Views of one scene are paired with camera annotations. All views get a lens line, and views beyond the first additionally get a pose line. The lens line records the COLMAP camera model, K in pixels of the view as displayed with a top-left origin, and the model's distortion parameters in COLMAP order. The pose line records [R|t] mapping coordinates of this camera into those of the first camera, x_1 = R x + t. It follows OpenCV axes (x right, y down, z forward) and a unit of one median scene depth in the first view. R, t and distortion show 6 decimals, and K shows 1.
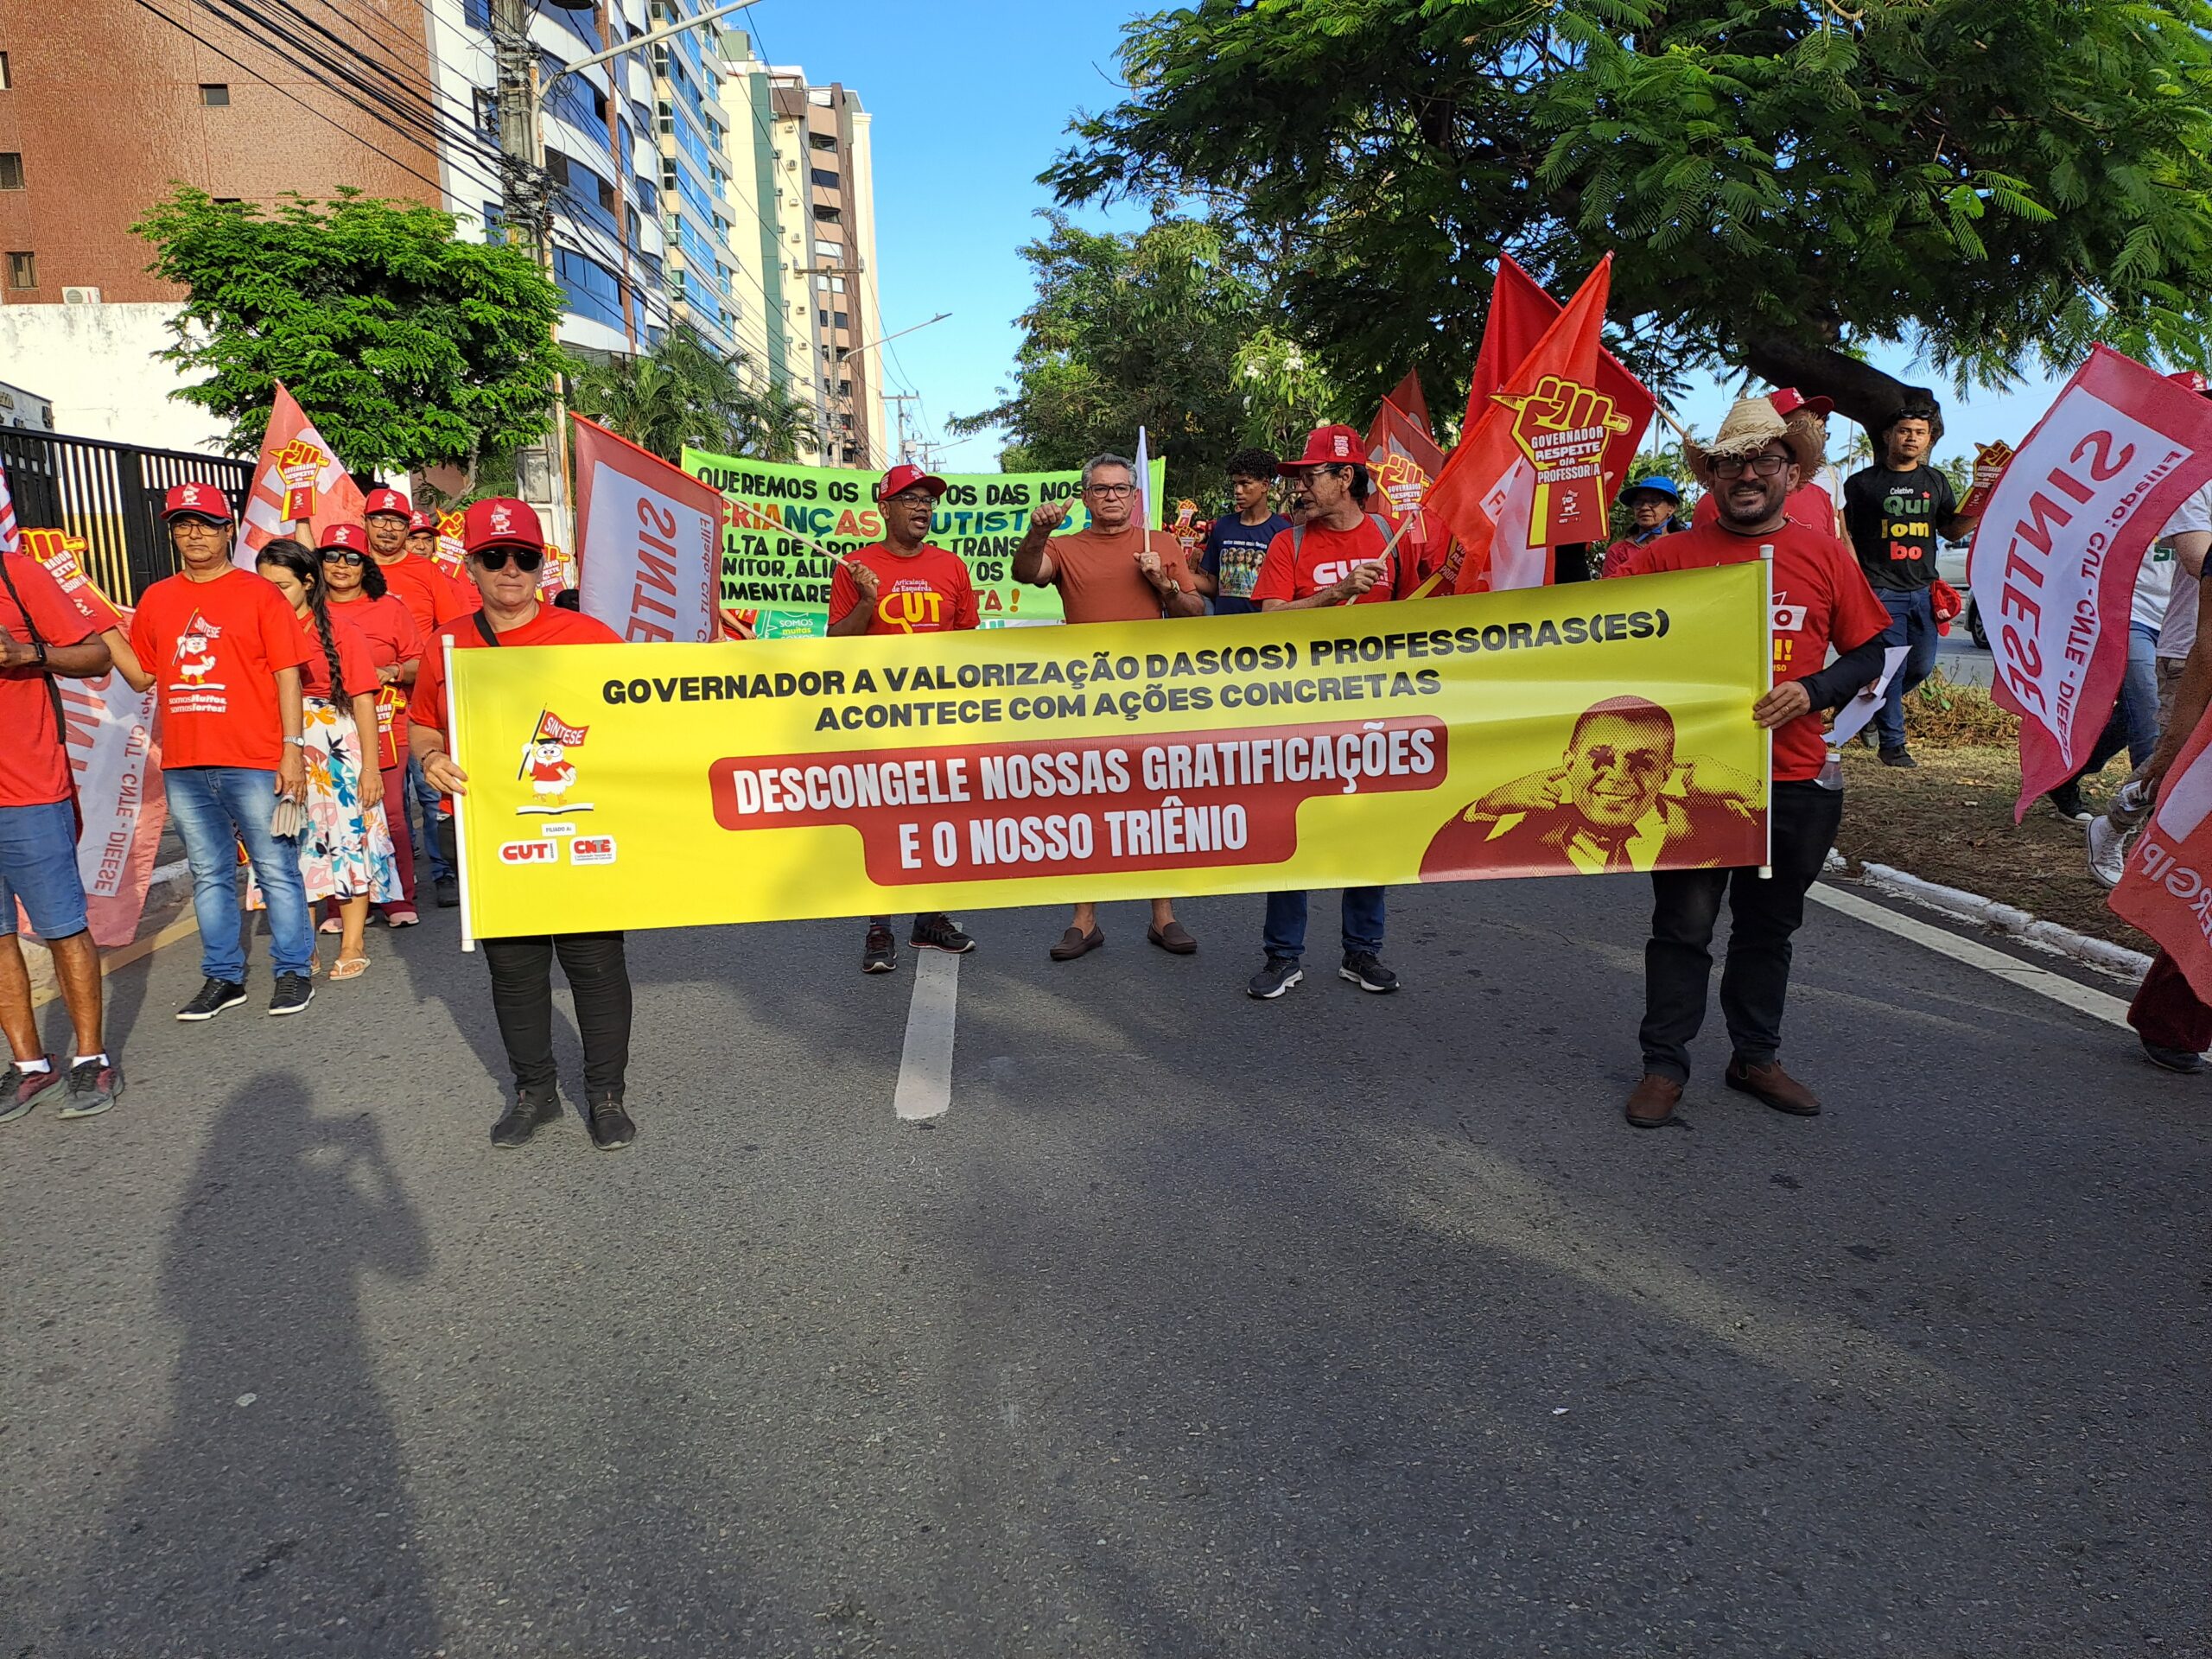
lens RADIAL K [[1670.3, 0, 1127.3], [0, 1670.3, 827.9], [0, 0, 1]] dist [0.061044, -0.073761]
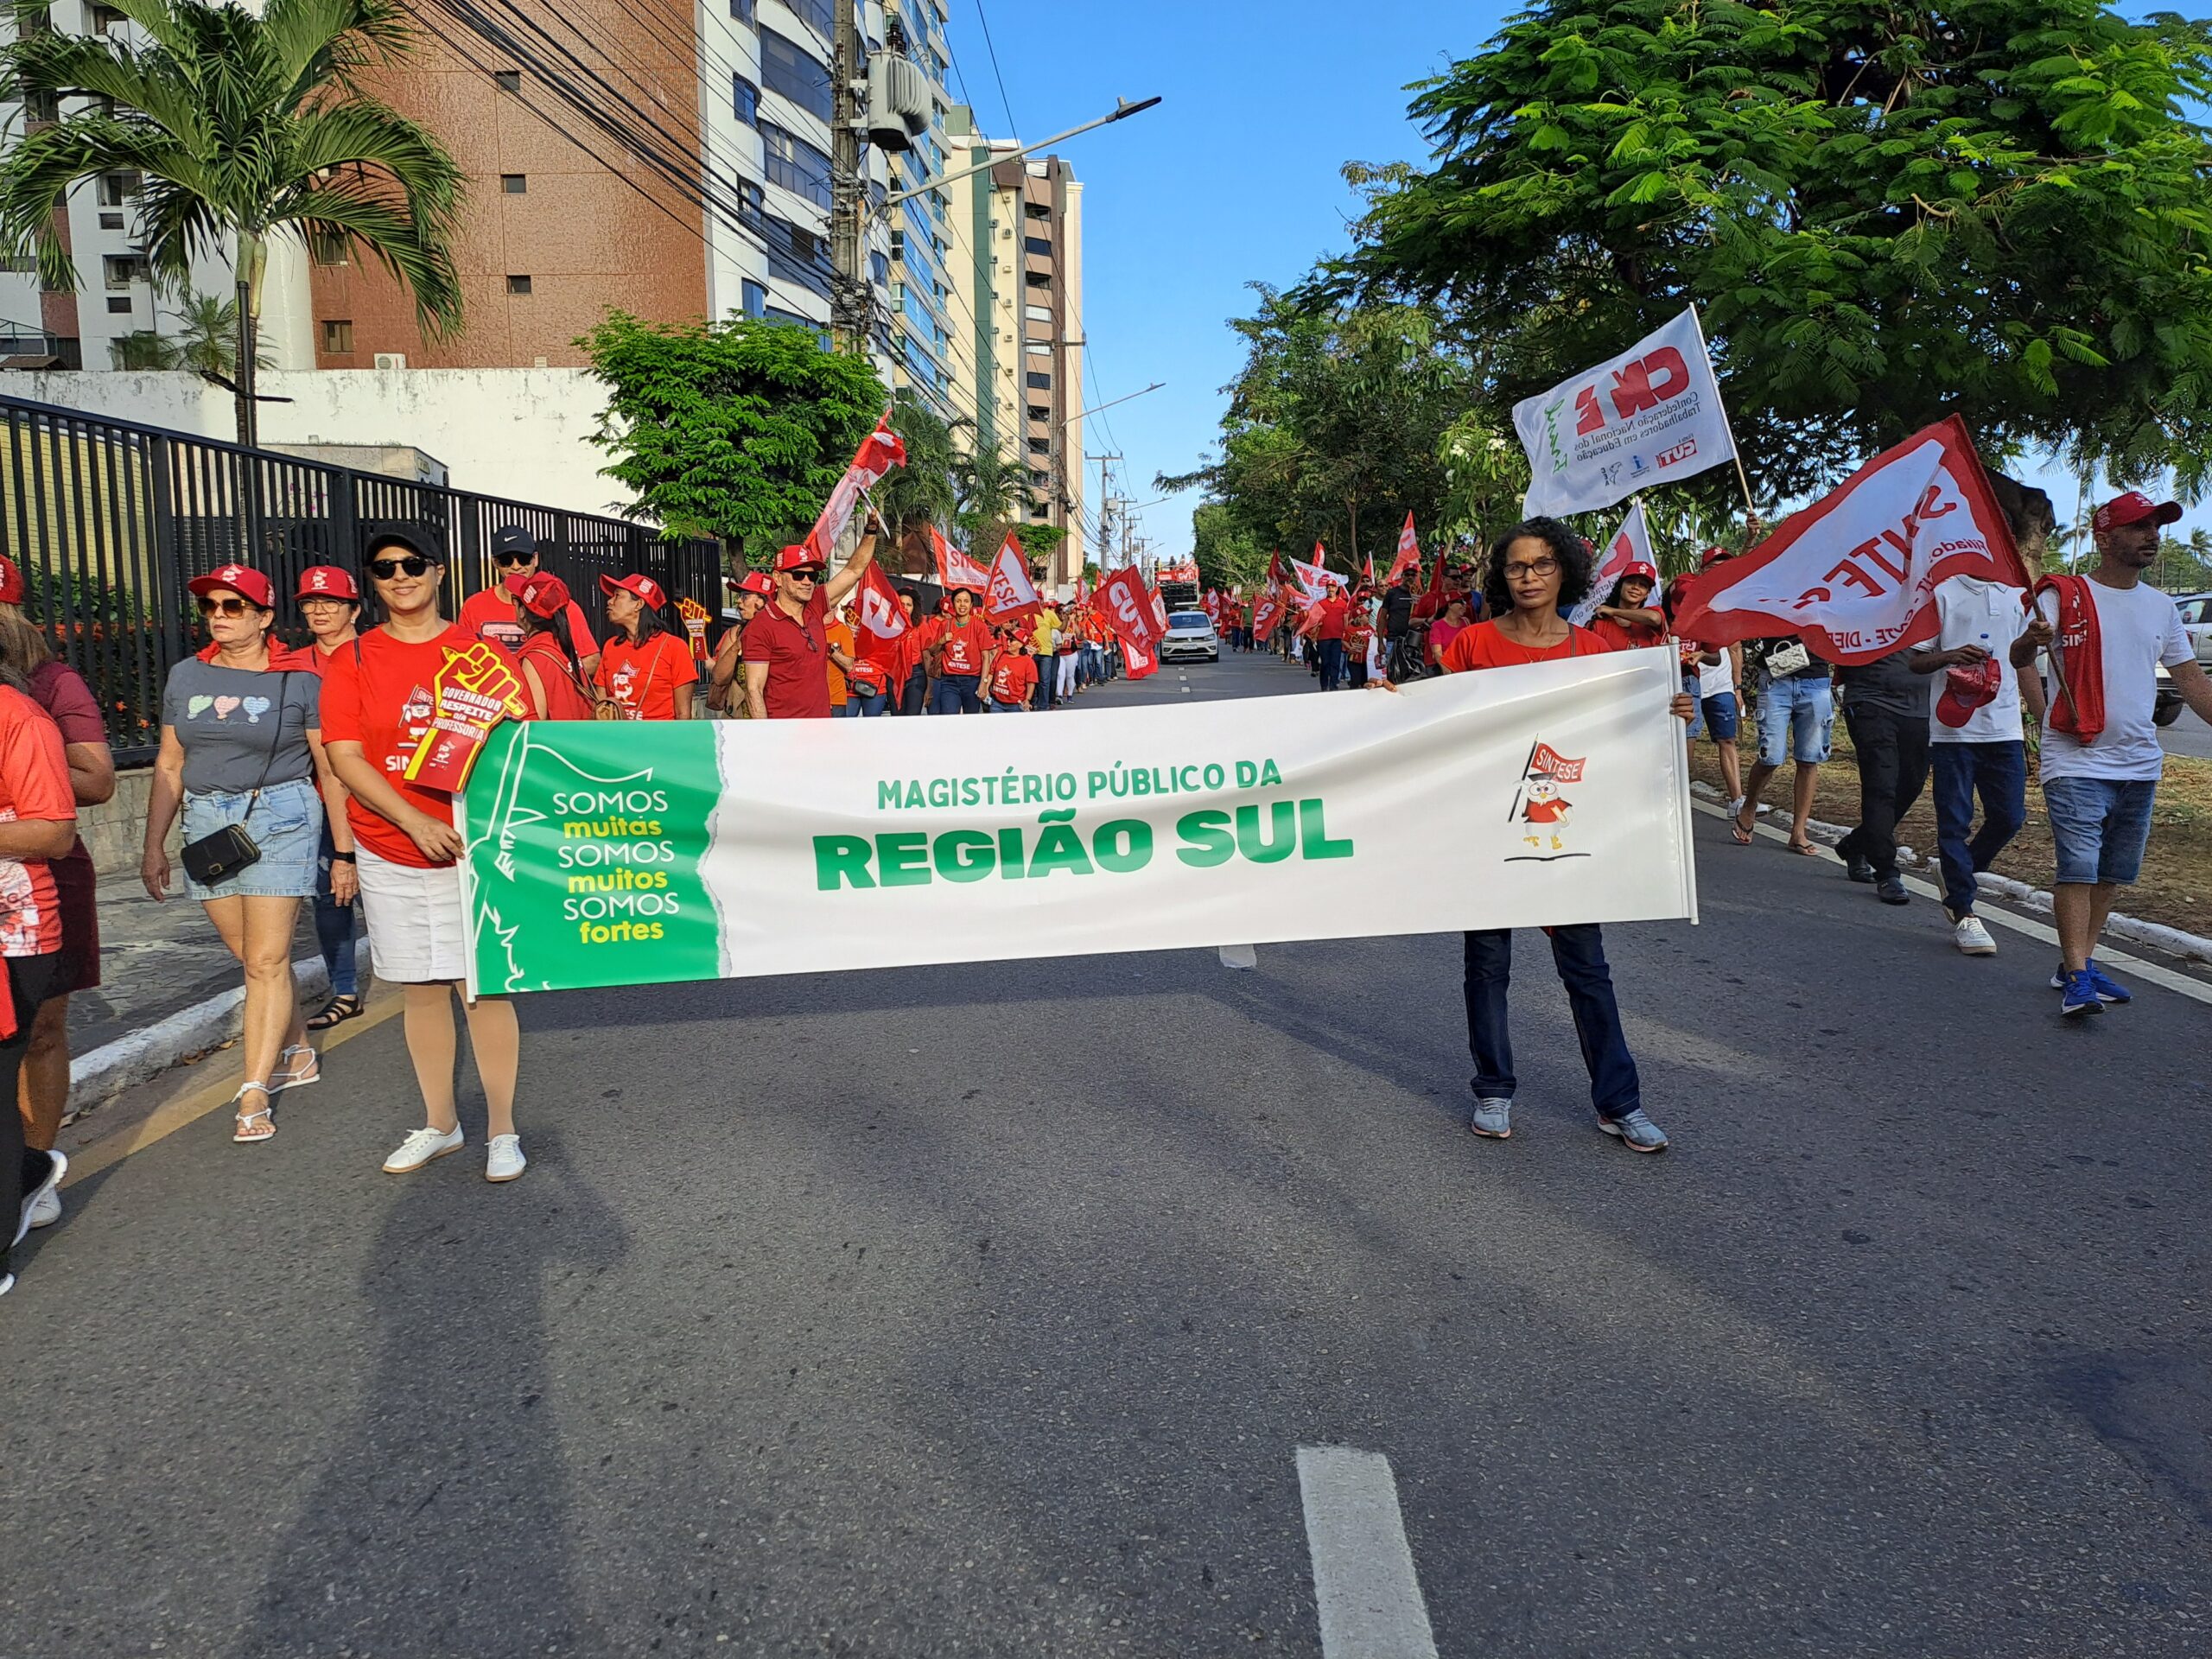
lens RADIAL K [[1670.3, 0, 1127.3], [0, 1670.3, 827.9], [0, 0, 1]] dist [0.061044, -0.073761]
pose [[0.993589, 0.035931, -0.107190, -0.018039], [-0.039433, 0.998749, -0.030735, 0.026231], [0.105952, 0.034765, 0.993763, -0.155421]]
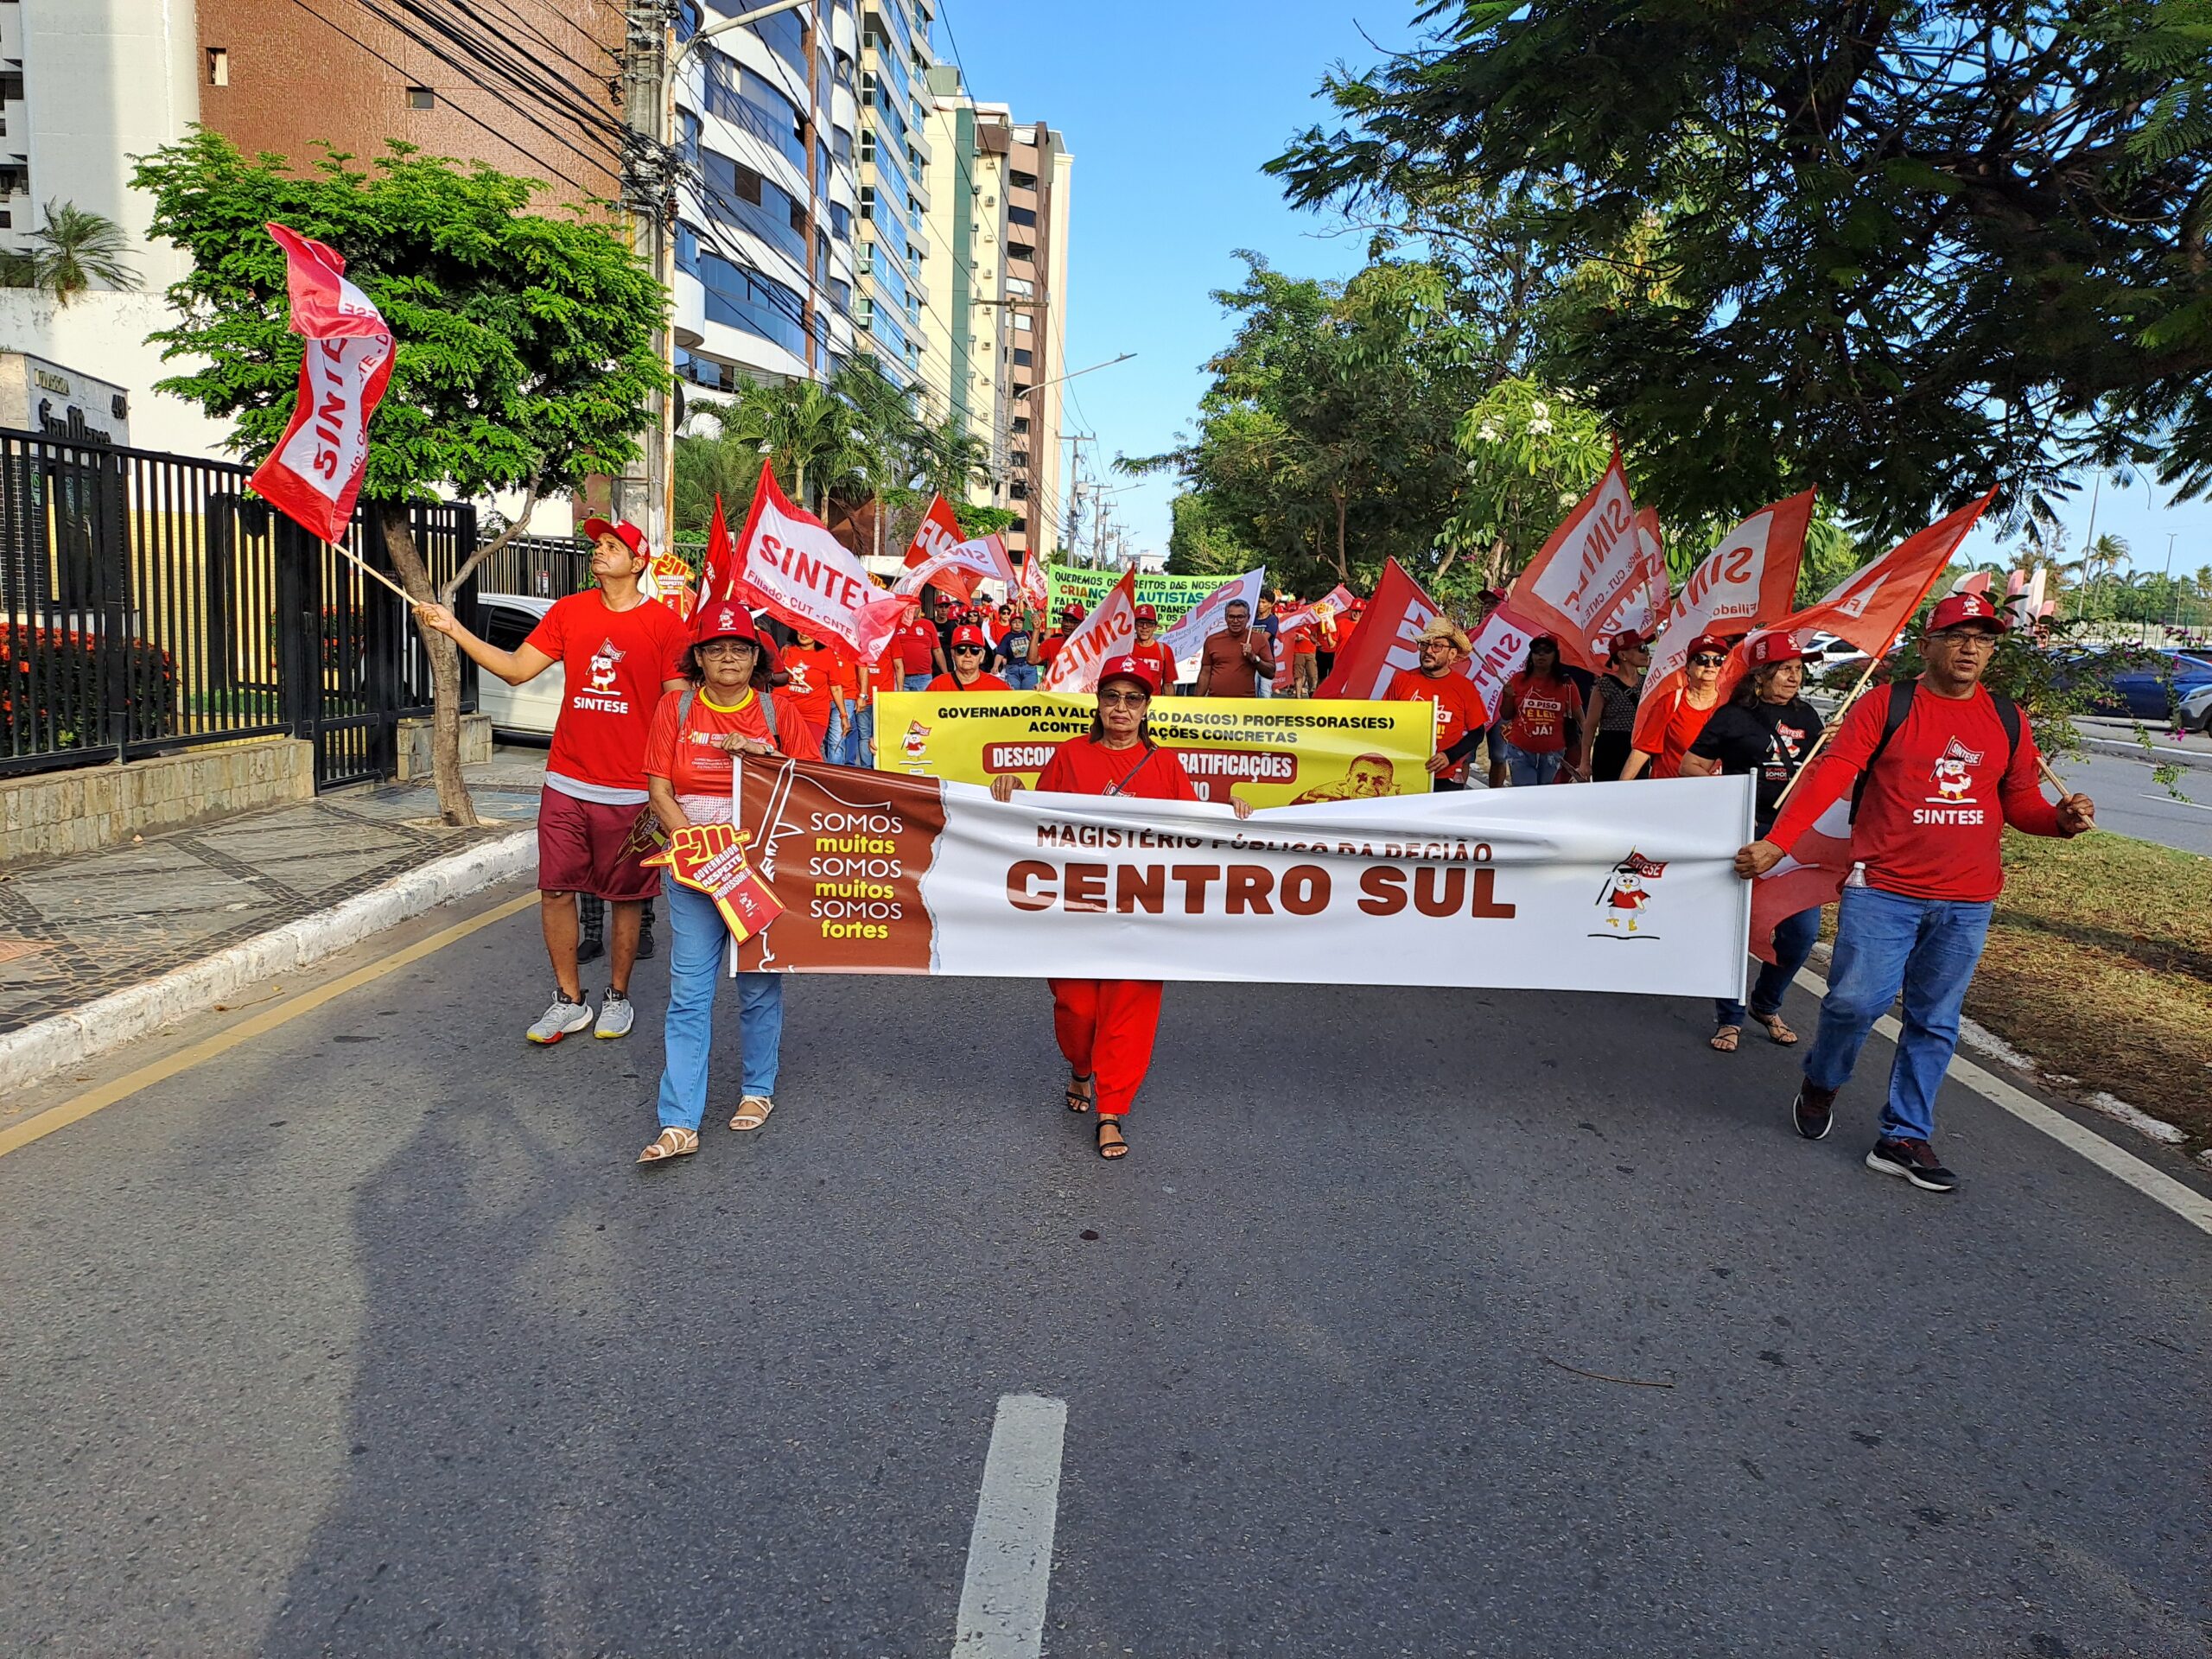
lens RADIAL K [[1701.5, 0, 1106.0], [0, 1701.5, 829.5], [0, 0, 1]] dist [0.061738, -0.083763]
pose [[0.991818, 0.081238, -0.098476, -0.019124], [-0.084143, 0.996122, -0.025705, -0.048429], [0.096006, 0.033781, 0.994807, 0.181658]]
